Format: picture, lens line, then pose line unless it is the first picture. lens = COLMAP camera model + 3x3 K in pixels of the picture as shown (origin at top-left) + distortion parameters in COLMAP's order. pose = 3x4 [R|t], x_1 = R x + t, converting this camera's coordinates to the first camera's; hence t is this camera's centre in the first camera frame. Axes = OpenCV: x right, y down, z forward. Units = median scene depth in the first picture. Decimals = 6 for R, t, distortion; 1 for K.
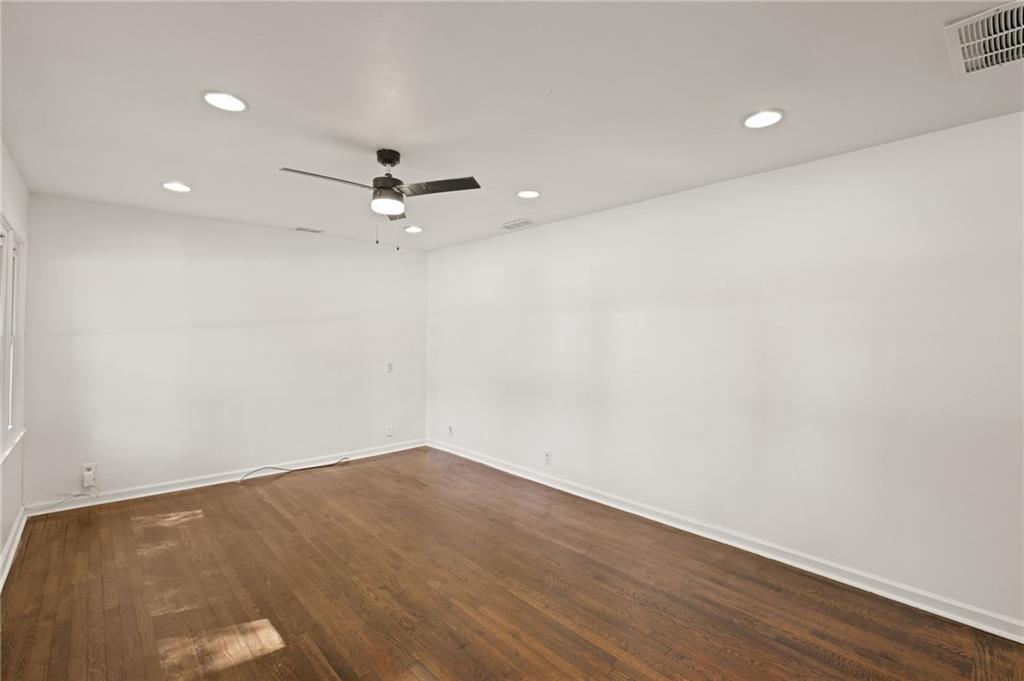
lens RADIAL K [[457.2, 0, 515.0], [0, 457.2, 351.5], [0, 0, 1]] dist [-0.003931, -0.000204]
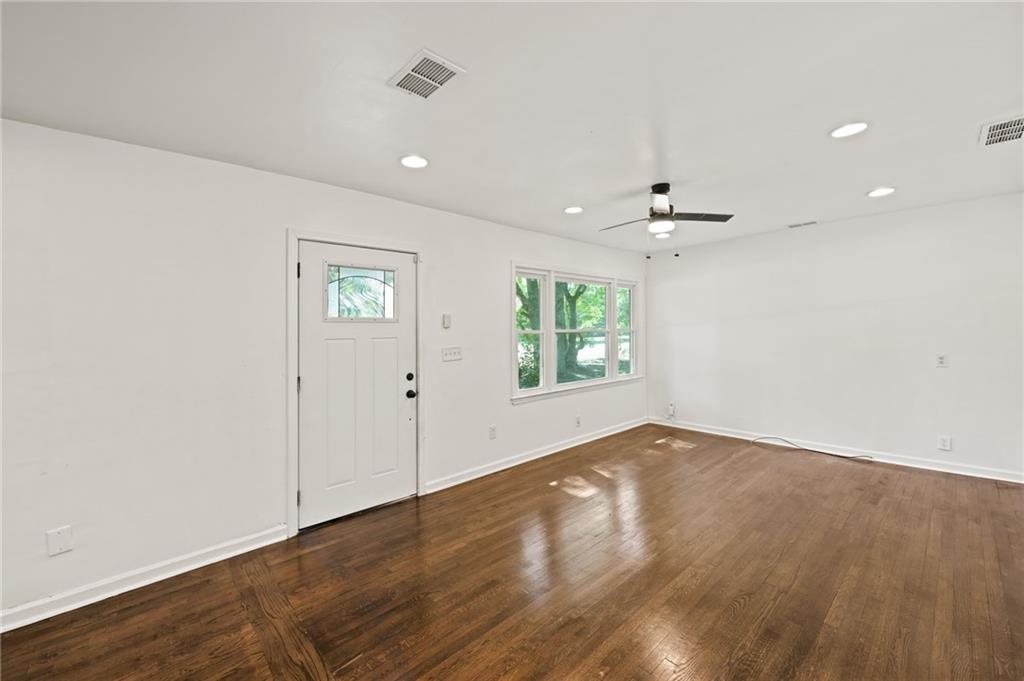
lens RADIAL K [[406.7, 0, 508.6], [0, 406.7, 330.8], [0, 0, 1]] dist [0.003129, 0.000012]
pose [[-0.005012, -0.007793, -0.999957, 0.672621], [-0.010754, 0.999912, -0.007738, -0.005468], [0.999930, 0.010715, -0.005095, 0.423610]]
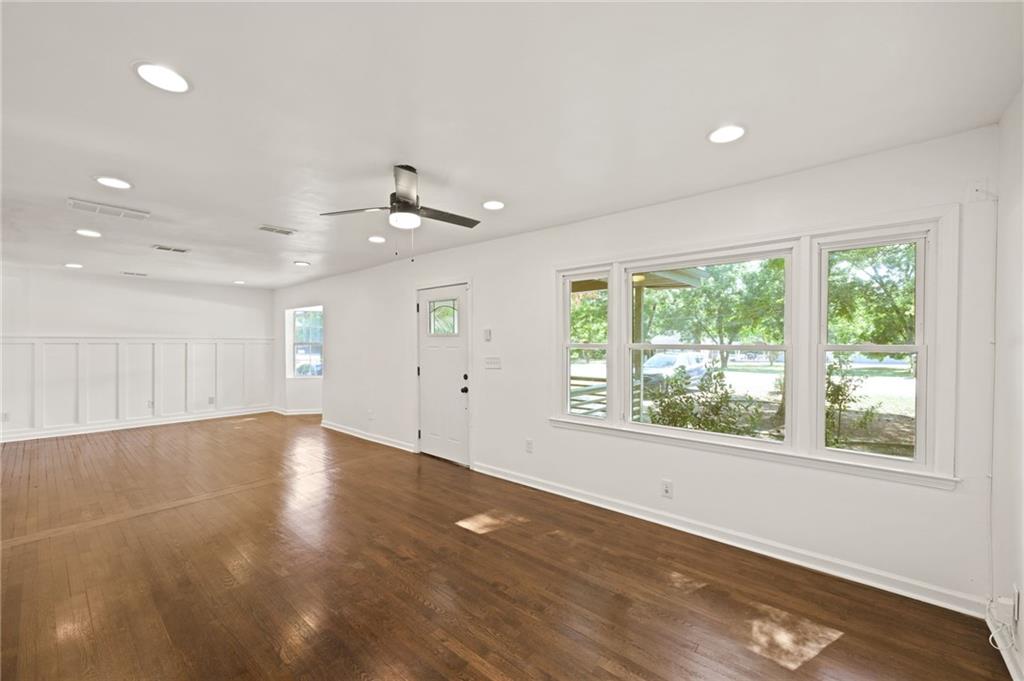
lens RADIAL K [[406.7, 0, 506.6], [0, 406.7, 346.7], [0, 0, 1]] dist [0.003129, 0.000012]
pose [[-0.994114, -0.002814, -0.108302, -0.322001], [-0.007063, 0.999219, 0.038867, -0.049410], [0.108108, 0.039404, -0.993358, 1.518935]]
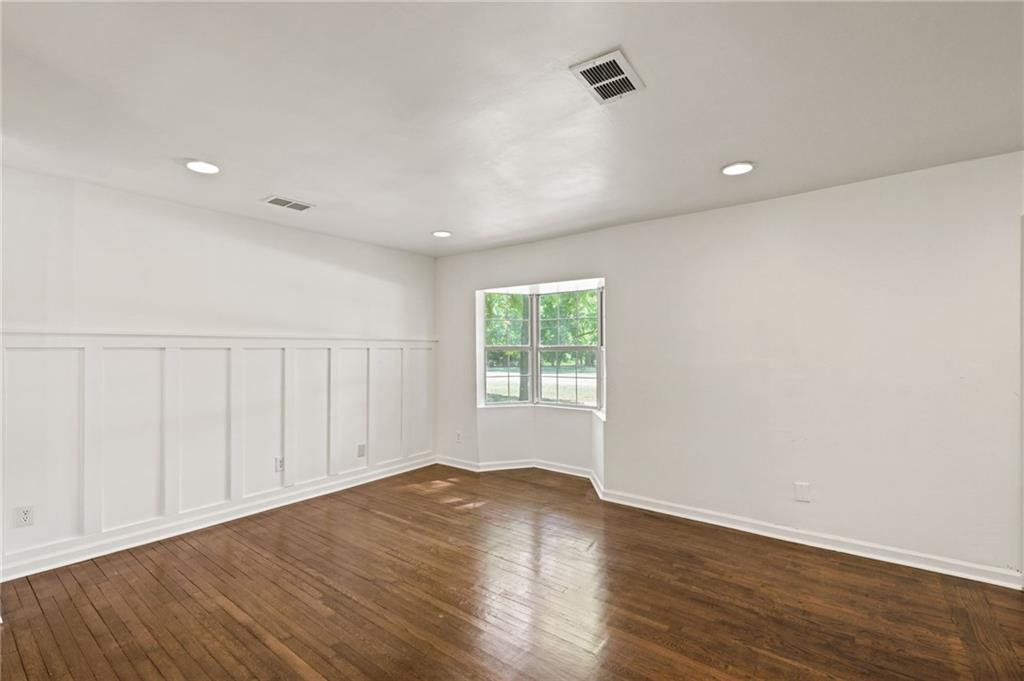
lens RADIAL K [[449.0, 0, 509.4], [0, 449.0, 345.9], [0, 0, 1]] dist [-0.000918, -0.000312]
pose [[-0.986763, -0.002779, -0.162145, 0.813883], [-0.005650, 0.999835, 0.017248, -0.004250], [0.162071, 0.017936, -0.986616, 0.566846]]
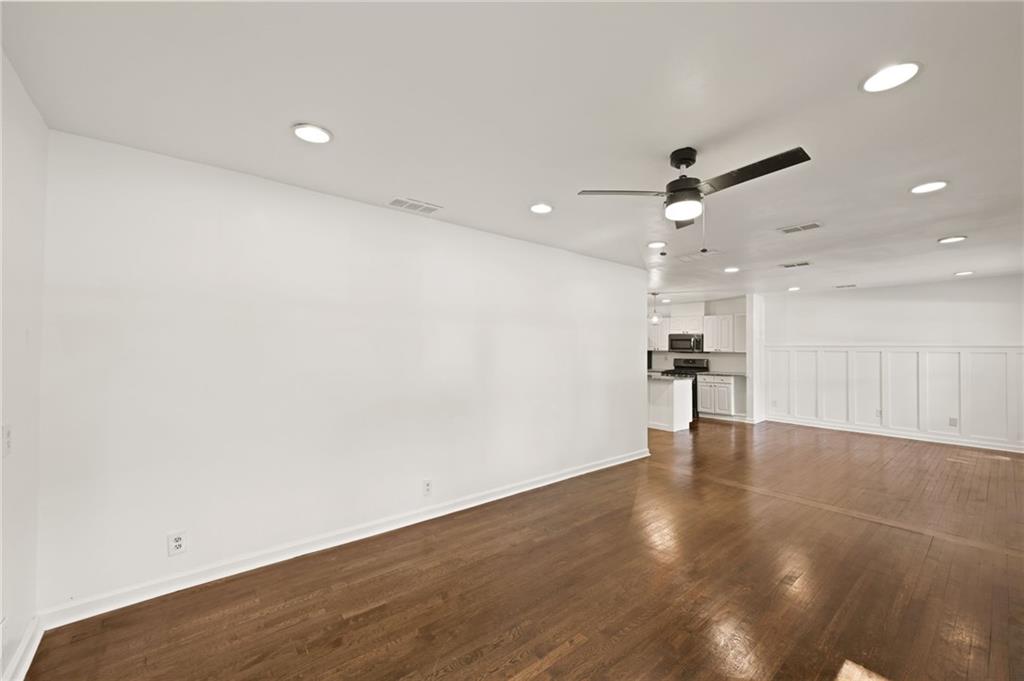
lens RADIAL K [[406.7, 0, 513.7], [0, 406.7, 342.9], [0, 0, 1]] dist [0.003129, 0.000012]
pose [[0.050104, 0.010728, 0.998686, -0.876167], [0.022337, 0.999680, -0.011860, -0.034369], [-0.998494, 0.022902, 0.049848, 1.007470]]
